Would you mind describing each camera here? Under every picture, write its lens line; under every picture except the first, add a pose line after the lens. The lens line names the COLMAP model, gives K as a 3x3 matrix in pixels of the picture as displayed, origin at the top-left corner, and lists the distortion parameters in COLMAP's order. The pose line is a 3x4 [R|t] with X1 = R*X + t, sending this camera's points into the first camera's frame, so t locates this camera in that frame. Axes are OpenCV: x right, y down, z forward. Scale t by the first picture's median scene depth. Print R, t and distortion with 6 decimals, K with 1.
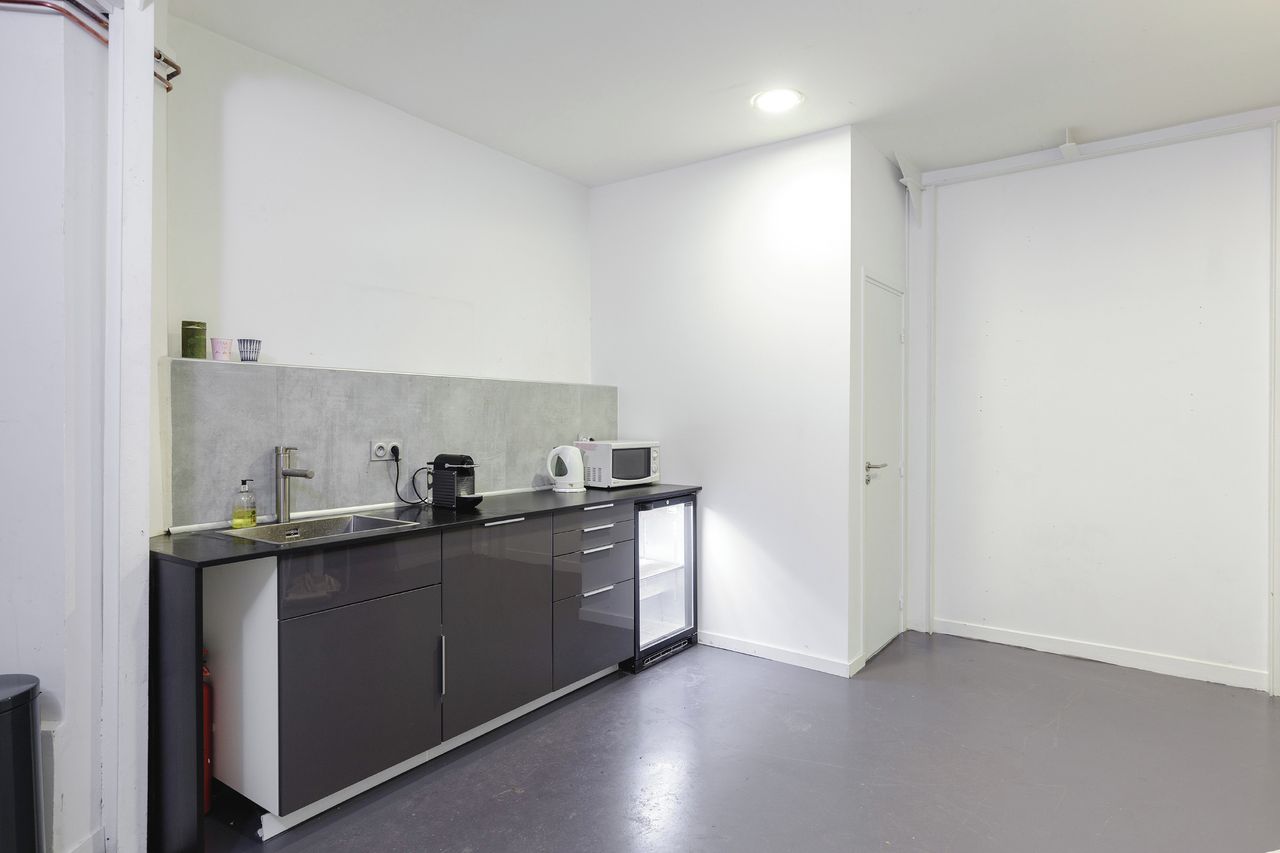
lens RADIAL K [[704.1, 0, 643.9], [0, 704.1, 428.0], [0, 0, 1]] dist [0.004903, 0.001529]
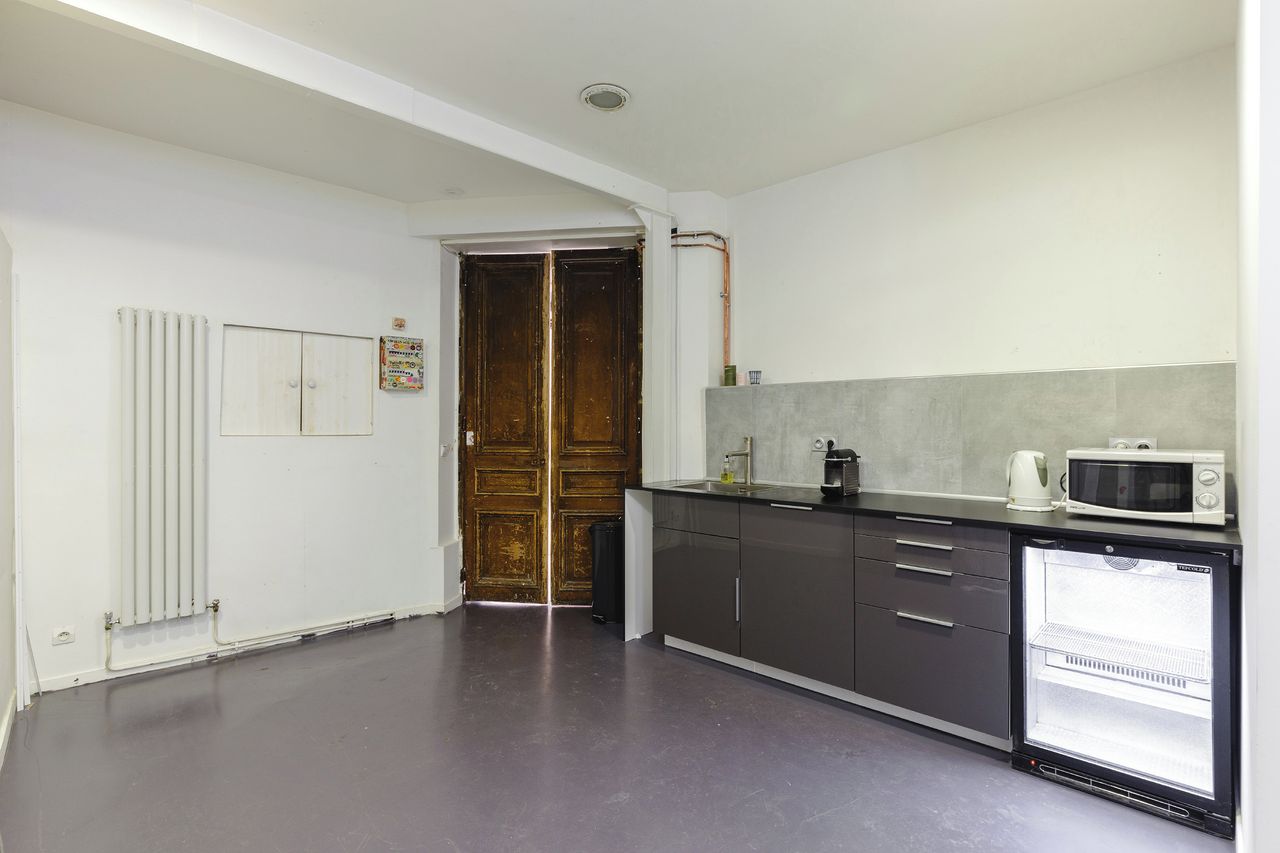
lens RADIAL K [[601.8, 0, 644.1], [0, 601.8, 419.5], [0, 0, 1]] dist [-0.000273, -0.004335]
pose [[-0.109399, -0.004237, -0.993989, 0.733914], [-0.007013, 0.999969, -0.003491, -0.005294], [0.993973, 0.006589, -0.109425, 0.782127]]
